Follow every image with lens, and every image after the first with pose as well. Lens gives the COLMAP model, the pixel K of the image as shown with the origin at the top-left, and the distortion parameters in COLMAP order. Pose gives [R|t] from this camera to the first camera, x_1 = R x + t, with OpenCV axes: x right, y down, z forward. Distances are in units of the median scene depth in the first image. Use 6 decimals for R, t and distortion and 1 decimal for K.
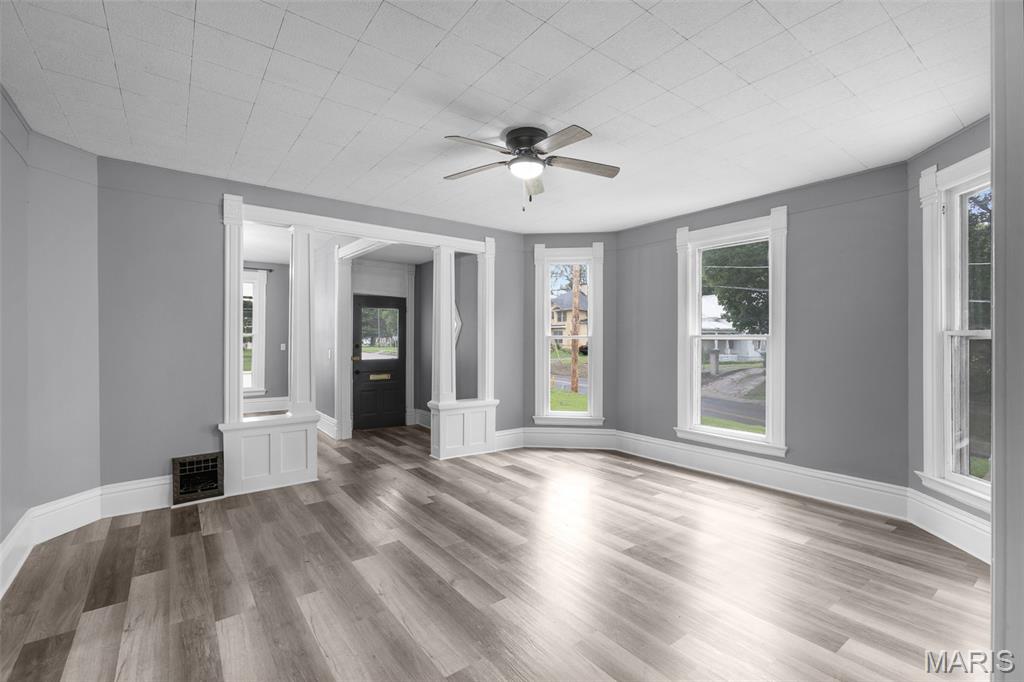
lens RADIAL K [[488.3, 0, 528.3], [0, 488.3, 333.3], [0, 0, 1]] dist [-0.019004, 0.009576]
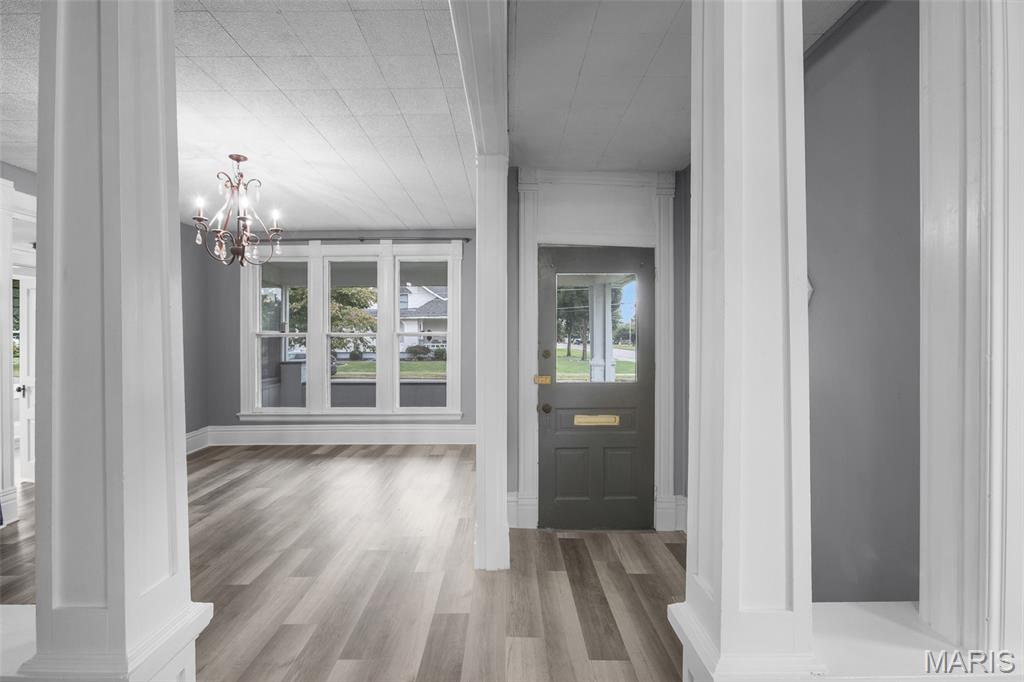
lens RADIAL K [[488.3, 0, 503.3], [0, 488.3, 340.1], [0, 0, 1]] dist [-0.019004, 0.009576]
pose [[0.800489, 0.000969, -0.599347, -0.094450], [0.007772, 0.999898, 0.011998, 0.006147], [0.599297, -0.014262, 0.800400, 0.571661]]
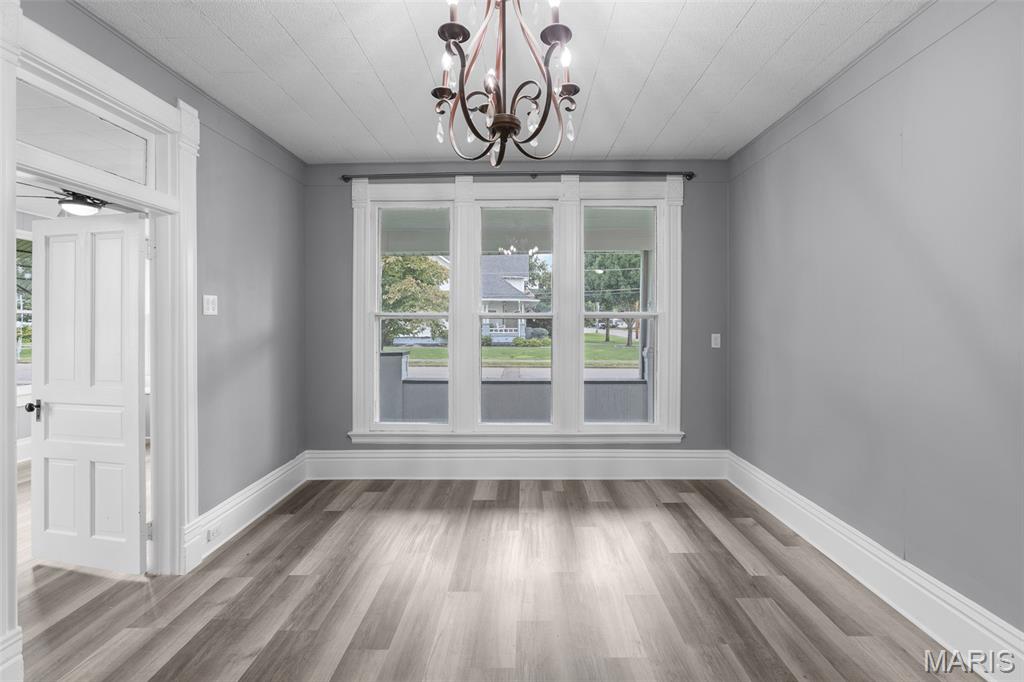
lens RADIAL K [[488.3, 0, 502.7], [0, 488.3, 322.1], [0, 0, 1]] dist [-0.019004, 0.009576]
pose [[0.786404, -0.000478, -0.617712, -0.458575], [0.005963, 0.999959, 0.006818, 0.007837], [0.617683, -0.009045, 0.786375, 0.628827]]
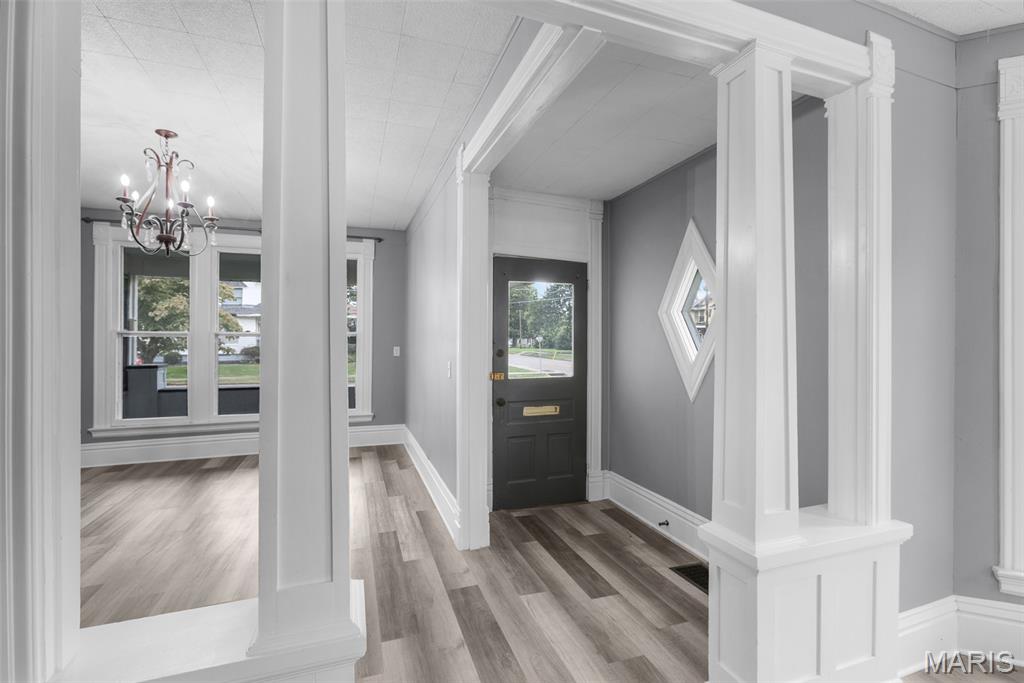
lens RADIAL K [[488.3, 0, 528.1], [0, 488.3, 338.2], [0, 0, 1]] dist [-0.019004, 0.009576]
pose [[0.961051, 0.001566, -0.276368, -0.169657], [0.000523, 0.999972, 0.007487, 0.005695], [0.276372, -0.007340, 0.961023, 0.480056]]
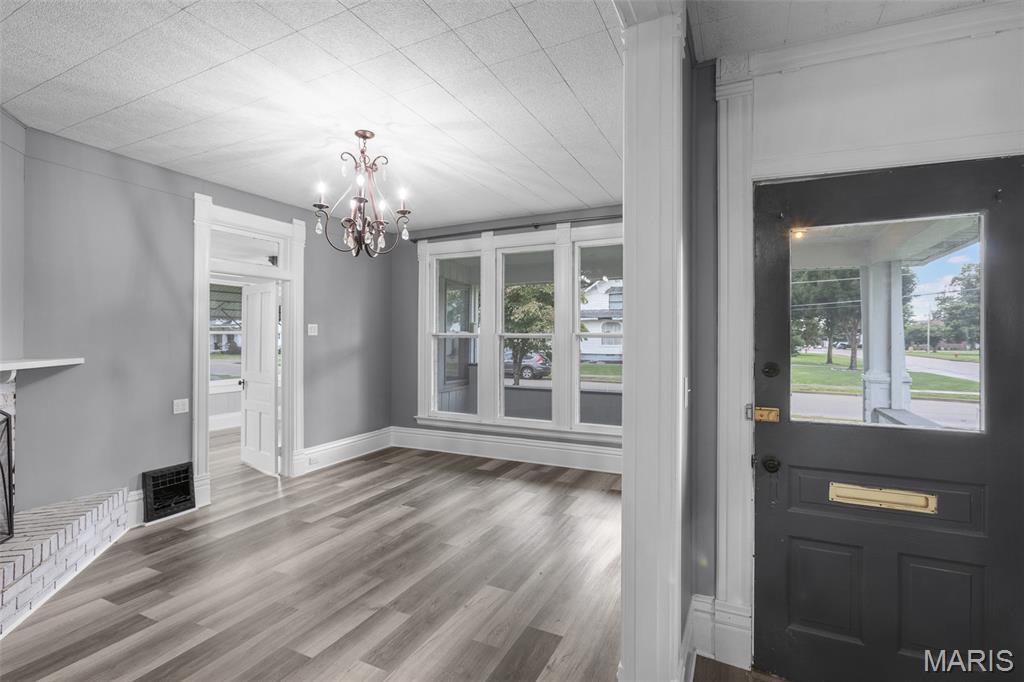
lens RADIAL K [[488.3, 0, 480.5], [0, 488.3, 333.1], [0, 0, 1]] dist [-0.019004, 0.009576]
pose [[0.422745, -0.010043, -0.906193, -0.166467], [0.004496, 0.999950, -0.008984, 0.007223], [0.906238, -0.000276, 0.422769, 0.712714]]
